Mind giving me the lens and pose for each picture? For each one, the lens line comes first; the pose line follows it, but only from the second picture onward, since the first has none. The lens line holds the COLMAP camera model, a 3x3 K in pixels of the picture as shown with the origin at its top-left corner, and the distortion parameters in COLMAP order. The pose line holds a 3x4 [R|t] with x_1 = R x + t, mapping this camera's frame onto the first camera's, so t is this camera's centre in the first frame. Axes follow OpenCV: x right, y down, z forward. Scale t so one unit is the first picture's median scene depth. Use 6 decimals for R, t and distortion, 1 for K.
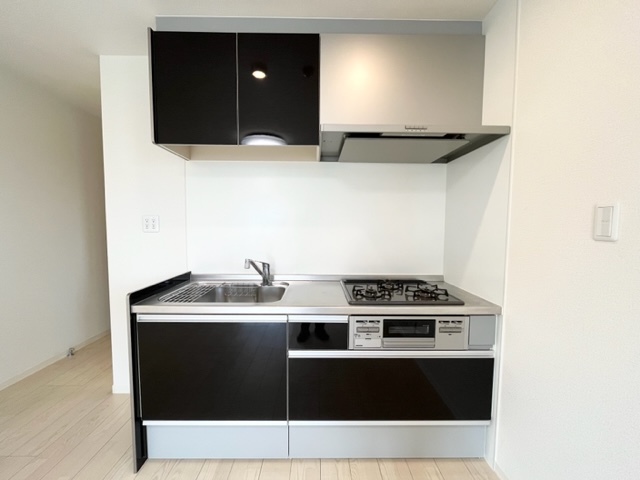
lens RADIAL K [[257.7, 0, 319.6], [0, 257.7, 243.3], [0, 0, 1]] dist [0.001685, 0.000038]
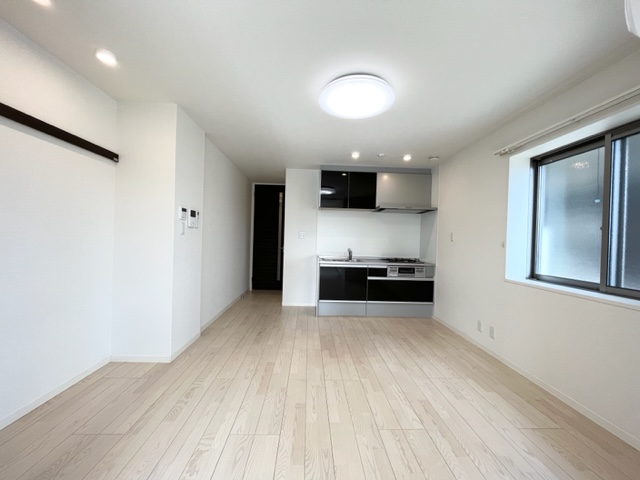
lens RADIAL K [[257.7, 0, 319.8], [0, 257.7, 240.5], [0, 0, 1]] dist [0.001685, 0.000038]
pose [[0.999408, 0.022747, 0.025816, -0.778489], [-0.021031, 0.997669, -0.064924, 0.192091], [-0.027232, 0.064342, 0.997556, -2.070781]]
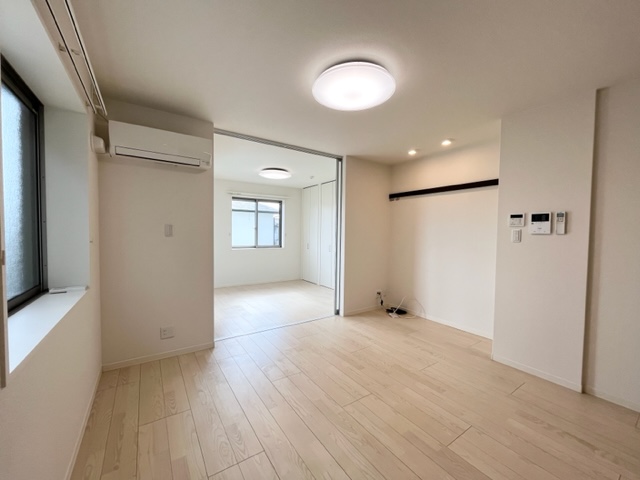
lens RADIAL K [[257.7, 0, 317.4], [0, 257.7, 240.3], [0, 0, 1]] dist [0.001685, 0.000038]
pose [[-0.839366, -0.000801, -0.543566, 0.425239], [-0.056950, 0.994625, 0.086477, -0.046569], [0.540575, 0.103542, -0.834900, 0.643751]]
